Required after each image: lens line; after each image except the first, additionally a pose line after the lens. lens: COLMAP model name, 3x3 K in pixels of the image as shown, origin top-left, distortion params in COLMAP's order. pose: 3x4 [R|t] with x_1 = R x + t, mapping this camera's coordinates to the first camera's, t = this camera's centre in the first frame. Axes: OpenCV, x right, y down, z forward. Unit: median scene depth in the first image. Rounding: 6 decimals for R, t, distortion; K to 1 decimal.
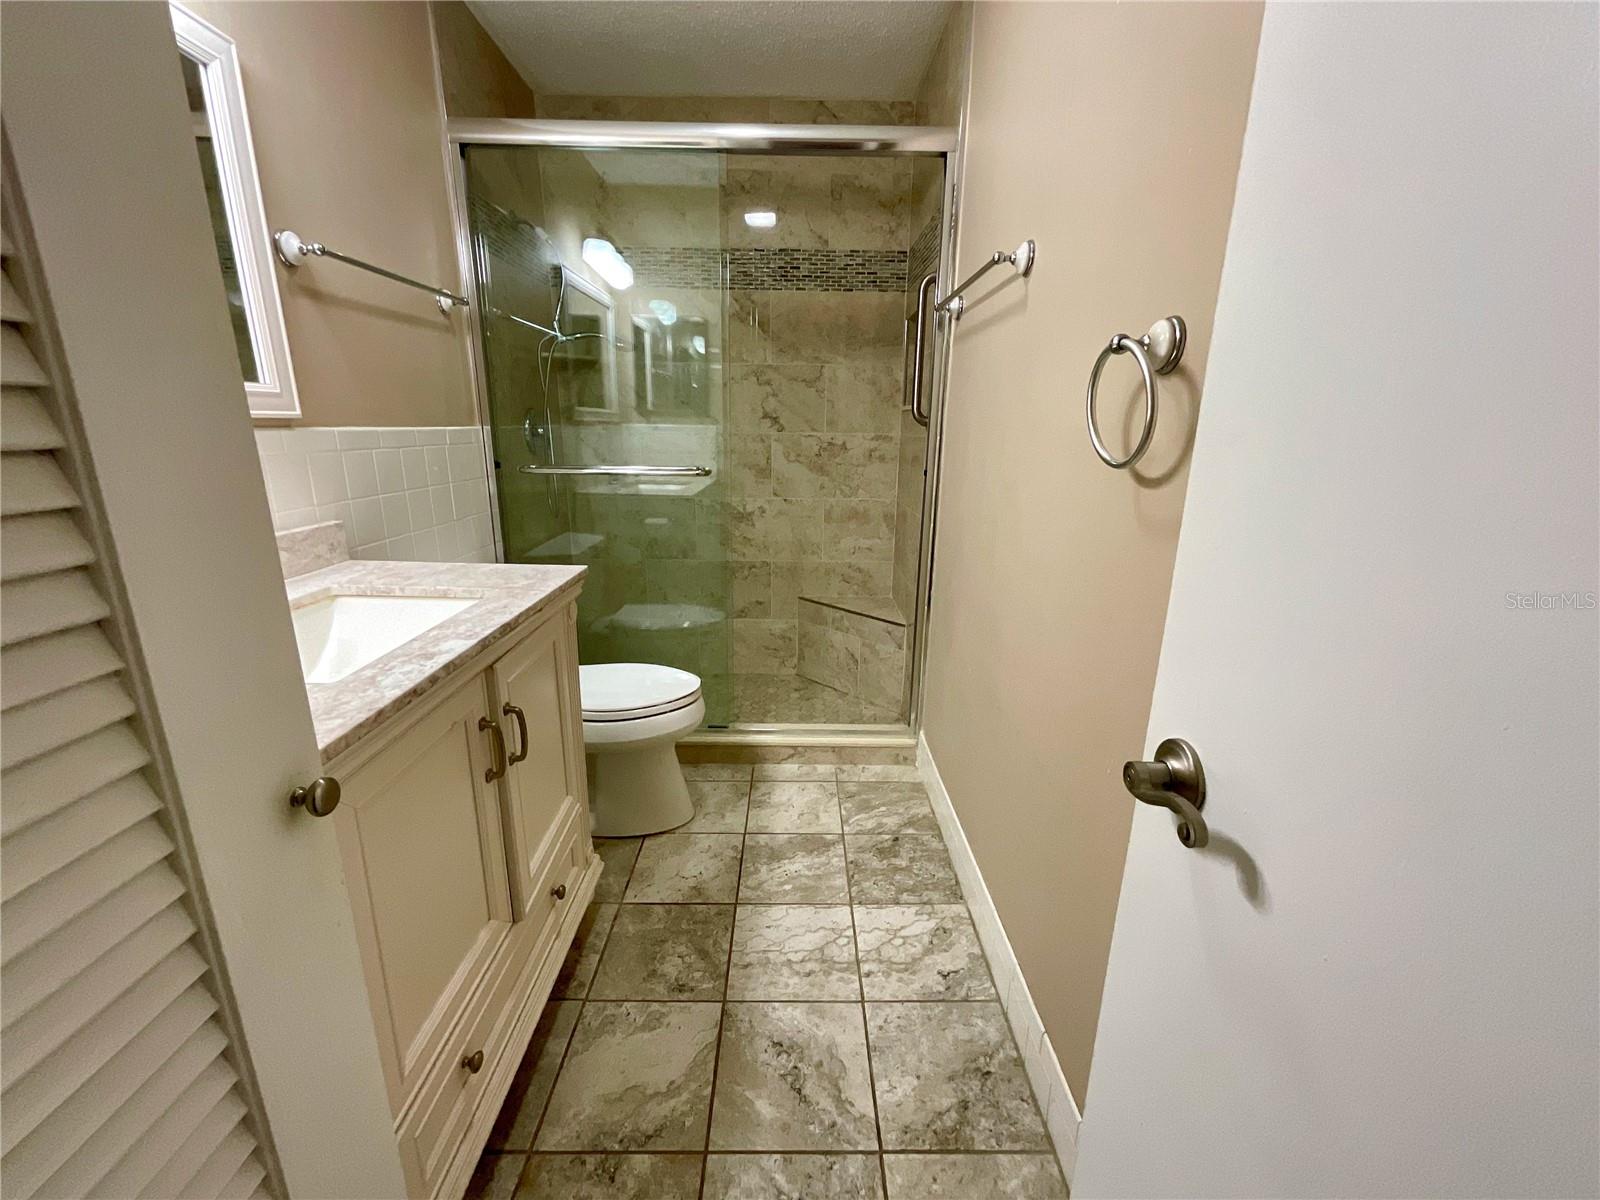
lens RADIAL K [[645.2, 0, 796.9], [0, 645.2, 598.7], [0, 0, 1]] dist [0.001277, 0.000330]
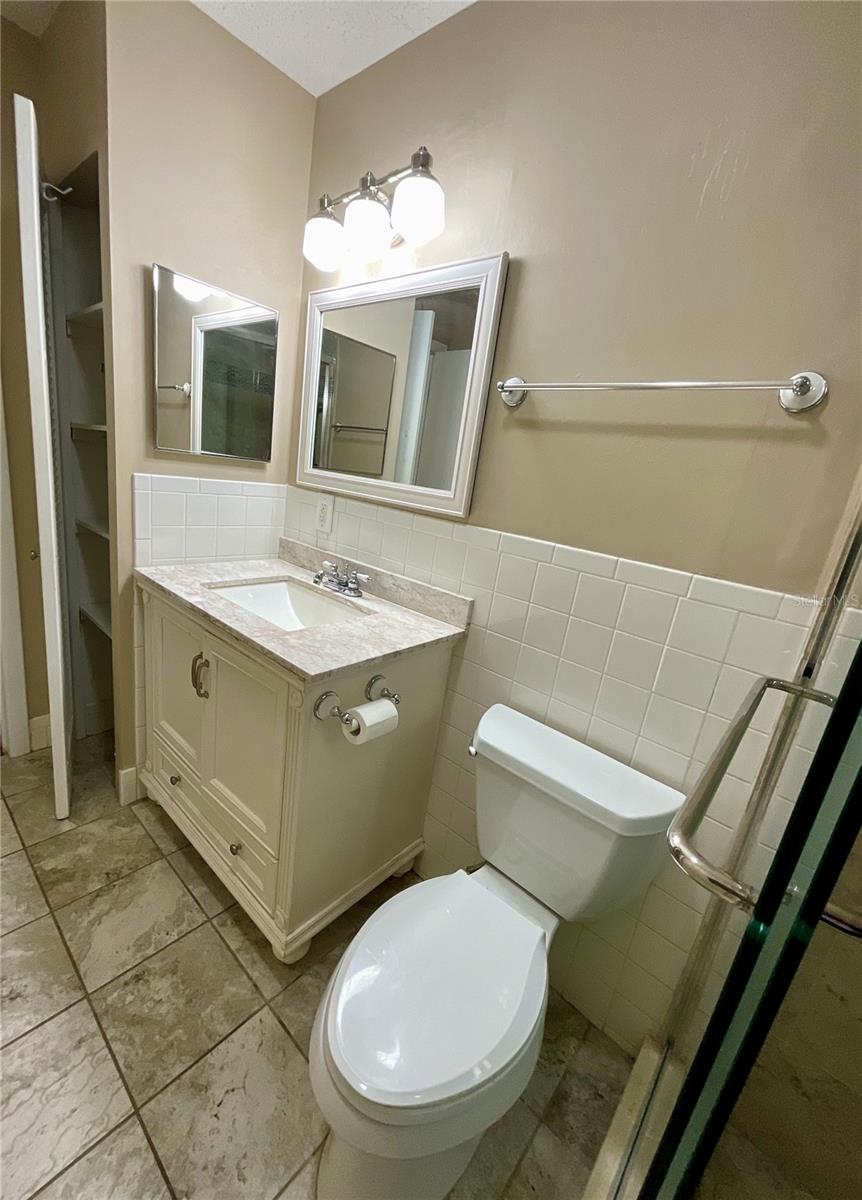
lens RADIAL K [[487.6, 0, 431.9], [0, 487.6, 599.8], [0, 0, 1]] dist [-0.003694, -0.002380]
pose [[-0.649803, 0.098933, -0.753637, 0.061440], [-0.337279, 0.851009, 0.402525, -0.483475], [0.681174, 0.515748, -0.519620, 1.458769]]
